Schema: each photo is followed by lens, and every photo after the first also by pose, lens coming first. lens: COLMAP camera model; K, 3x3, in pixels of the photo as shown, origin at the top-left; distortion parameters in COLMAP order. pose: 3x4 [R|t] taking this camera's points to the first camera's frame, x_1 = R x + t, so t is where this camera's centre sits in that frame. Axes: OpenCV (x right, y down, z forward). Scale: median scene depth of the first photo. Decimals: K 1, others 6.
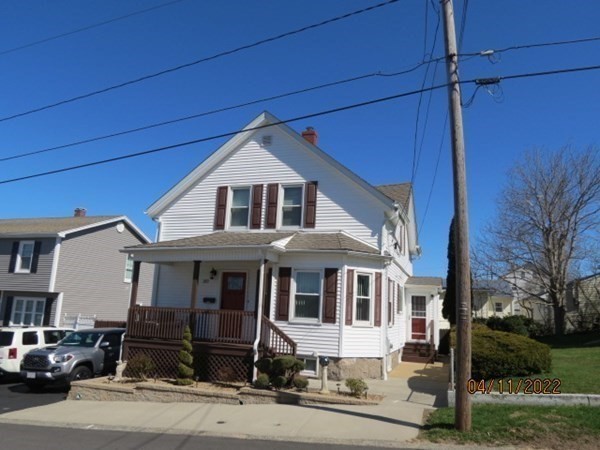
lens RADIAL K [[458.0, 0, 300.0], [0, 458.0, 224.8], [0, 0, 1]] dist [-0.029185, 0.008978]
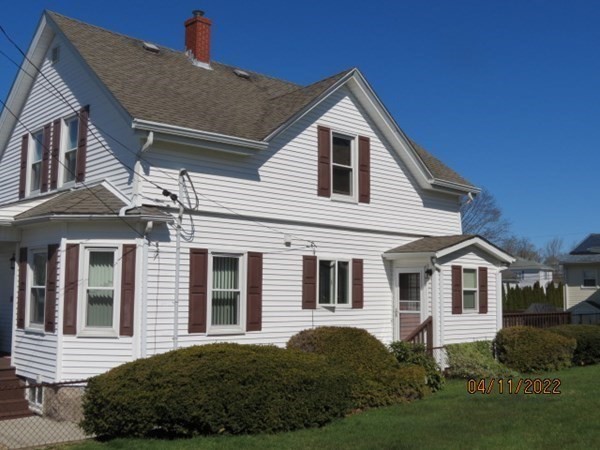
lens RADIAL K [[685.3, 0, 300.1], [0, 685.3, 225.7], [0, 0, 1]] dist [-0.100265, 0.000000]
pose [[0.861285, -0.089805, -0.500123, 0.801403], [0.129019, 0.990652, 0.044302, 0.070043], [0.491469, -0.102682, 0.864820, 0.358512]]
